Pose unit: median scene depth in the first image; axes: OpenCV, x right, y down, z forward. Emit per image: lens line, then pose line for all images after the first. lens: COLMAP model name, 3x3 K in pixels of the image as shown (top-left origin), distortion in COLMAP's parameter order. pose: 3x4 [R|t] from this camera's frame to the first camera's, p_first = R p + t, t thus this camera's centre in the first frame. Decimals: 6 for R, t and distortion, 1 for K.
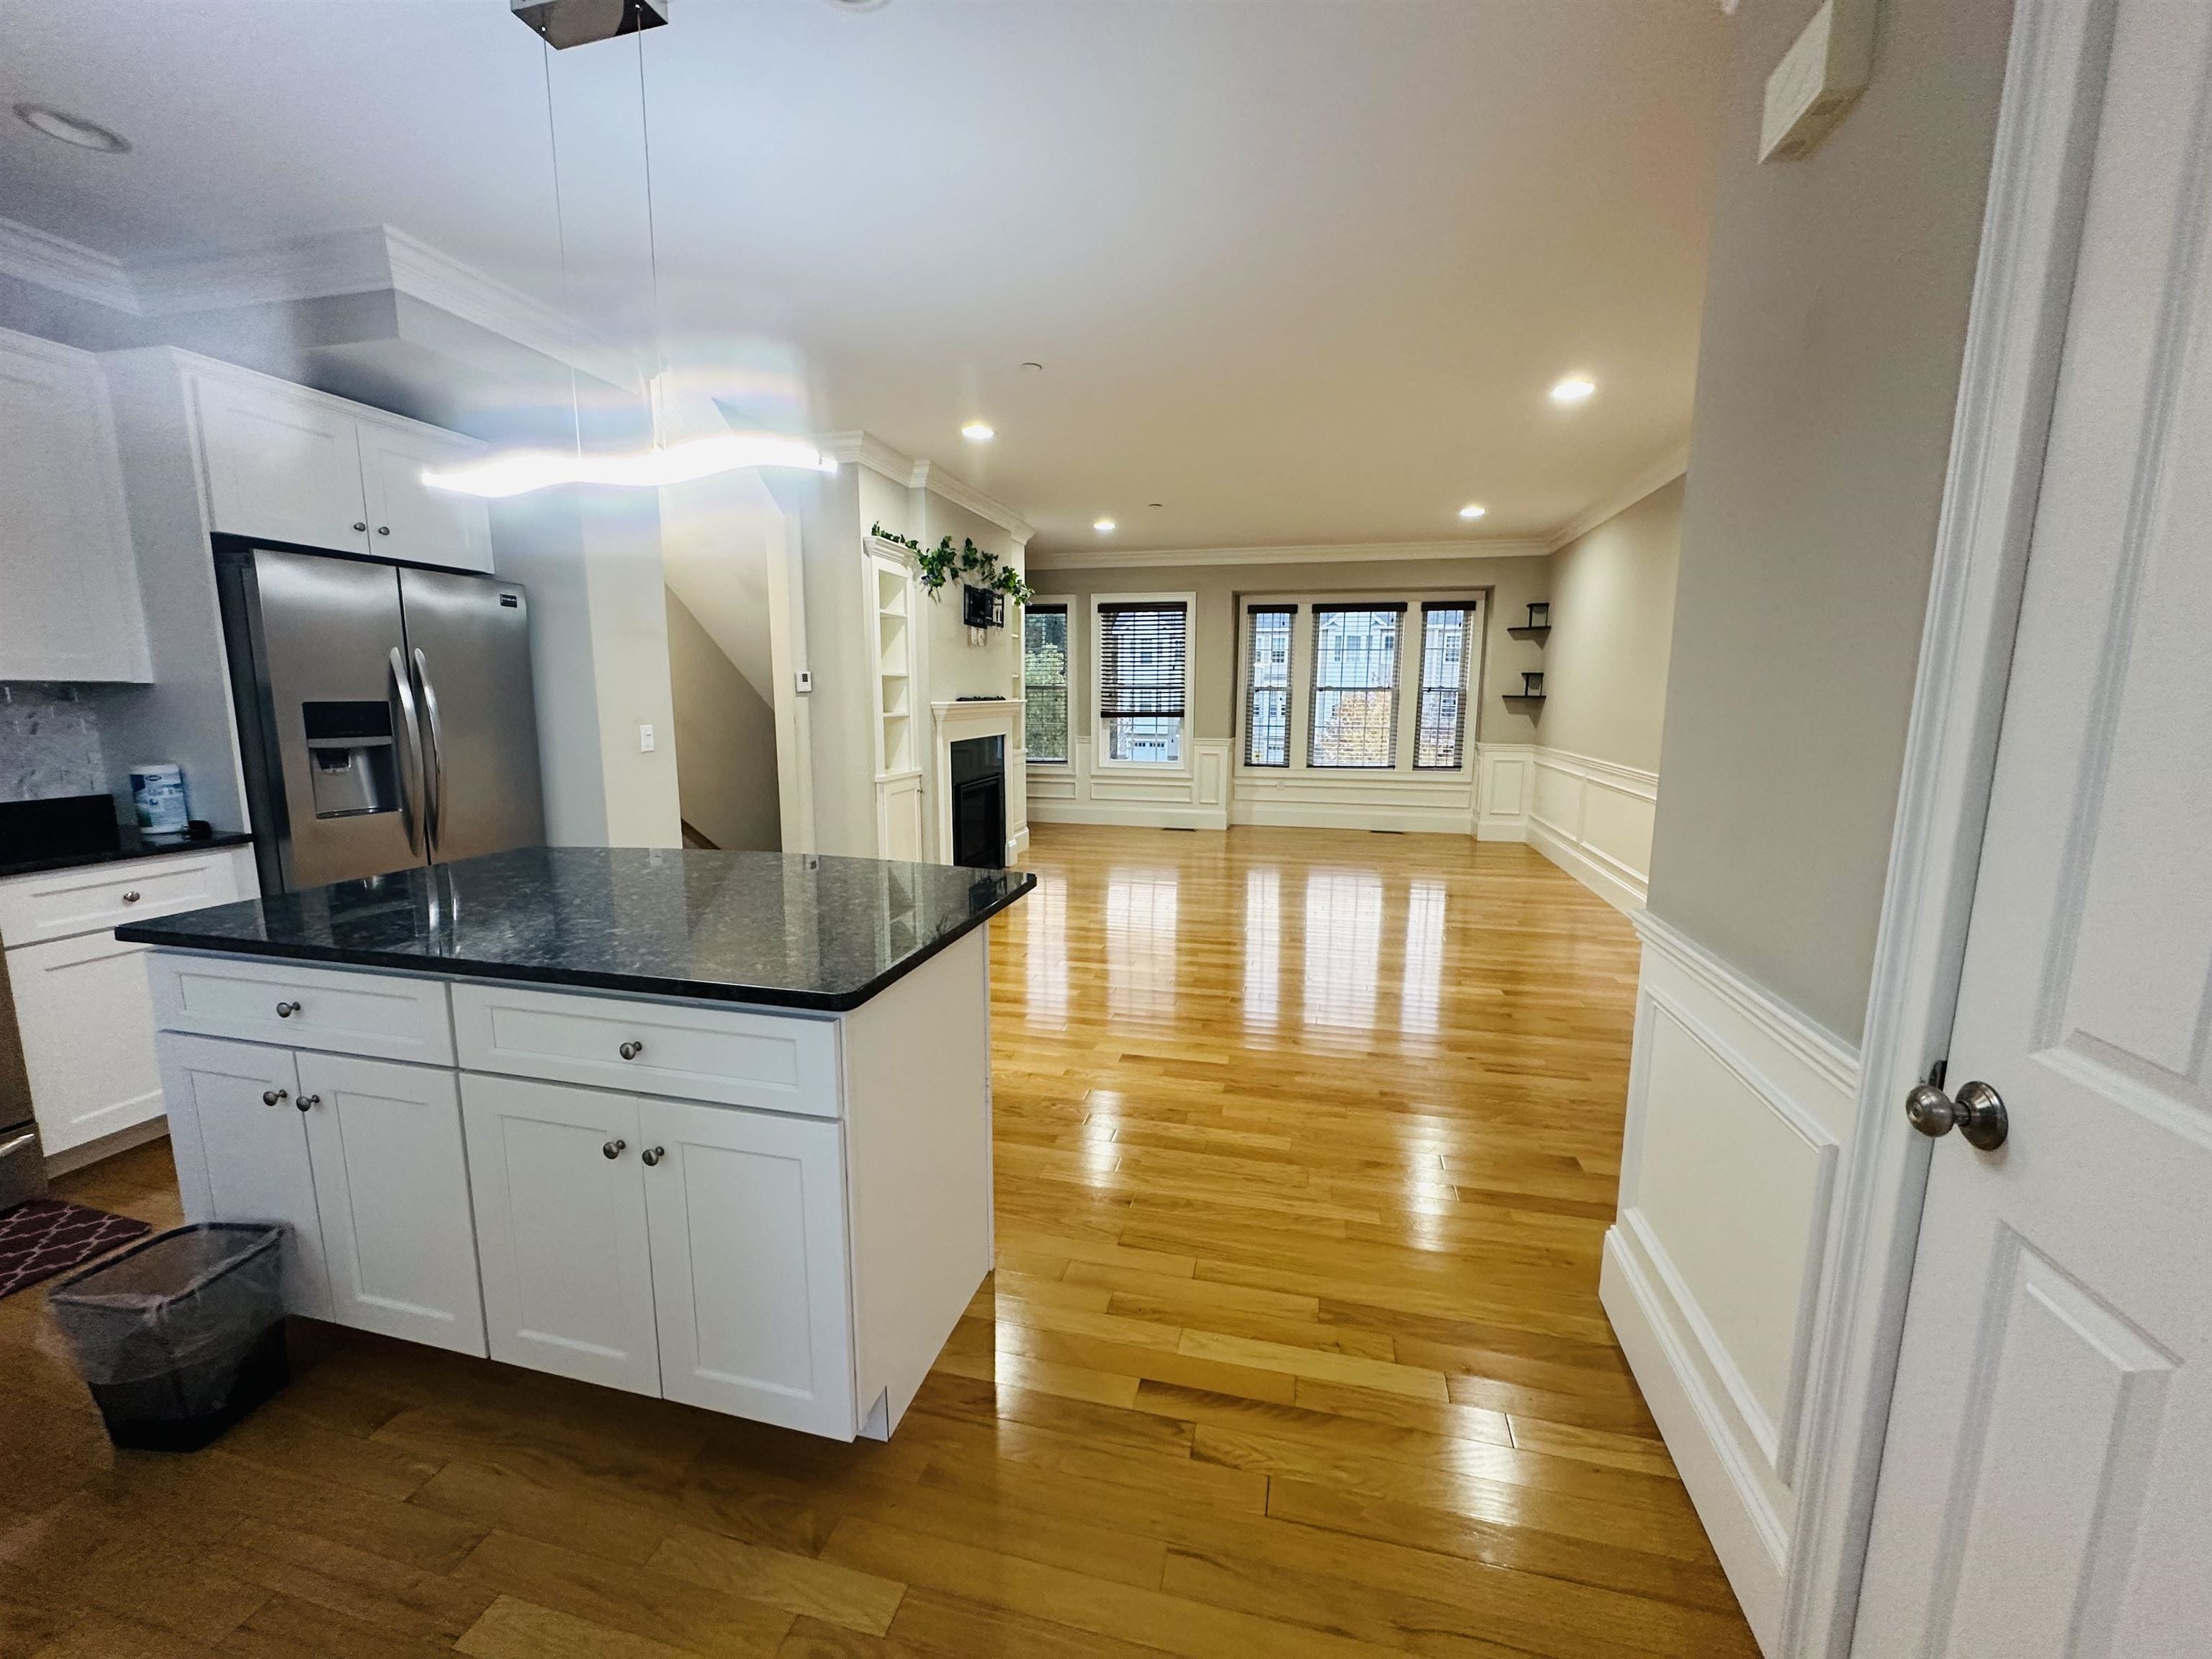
lens RADIAL K [[873.7, 0, 1106.0], [0, 873.7, 829.5], [0, 0, 1]] dist [0.000775, 0.000077]
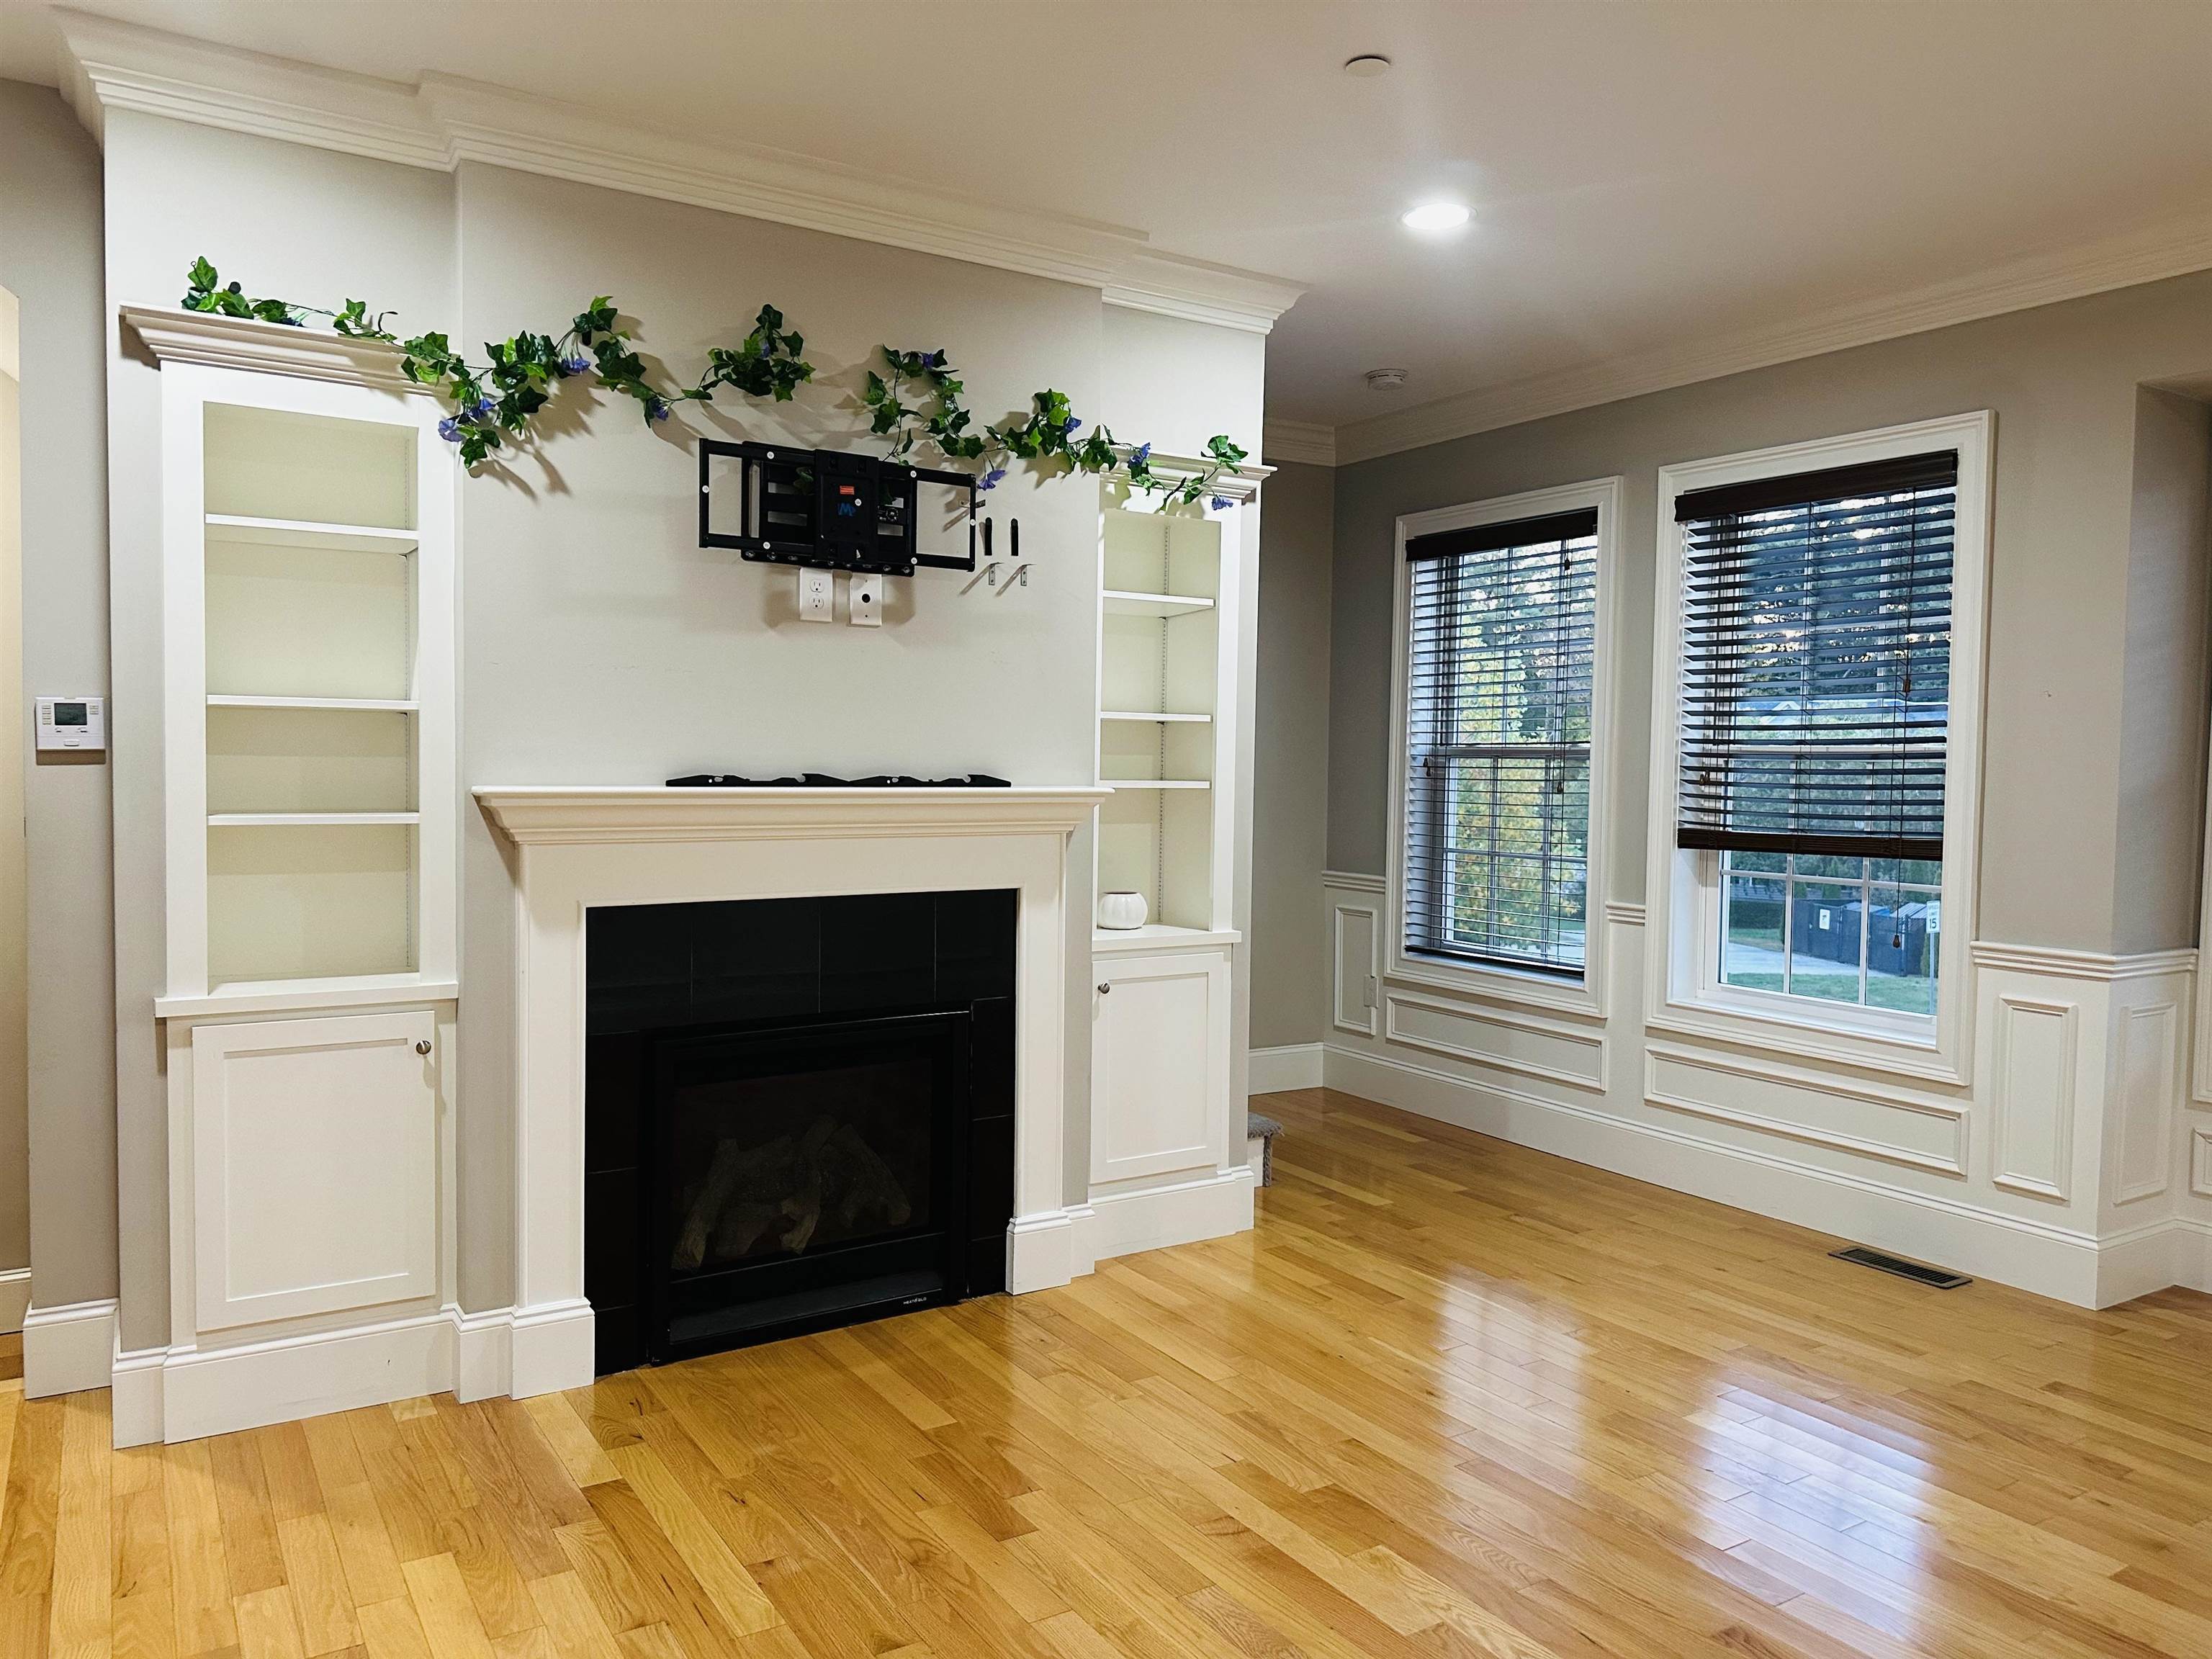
lens RADIAL K [[1588.5, 0, 1106.0], [0, 1588.5, 829.5], [0, 0, 1]] dist [0.036943, -0.000114]
pose [[0.723748, 0.037083, -0.689067, 0.357698], [-0.117015, 0.990689, -0.069588, -0.104082], [0.680071, 0.130995, 0.721349, 0.653784]]
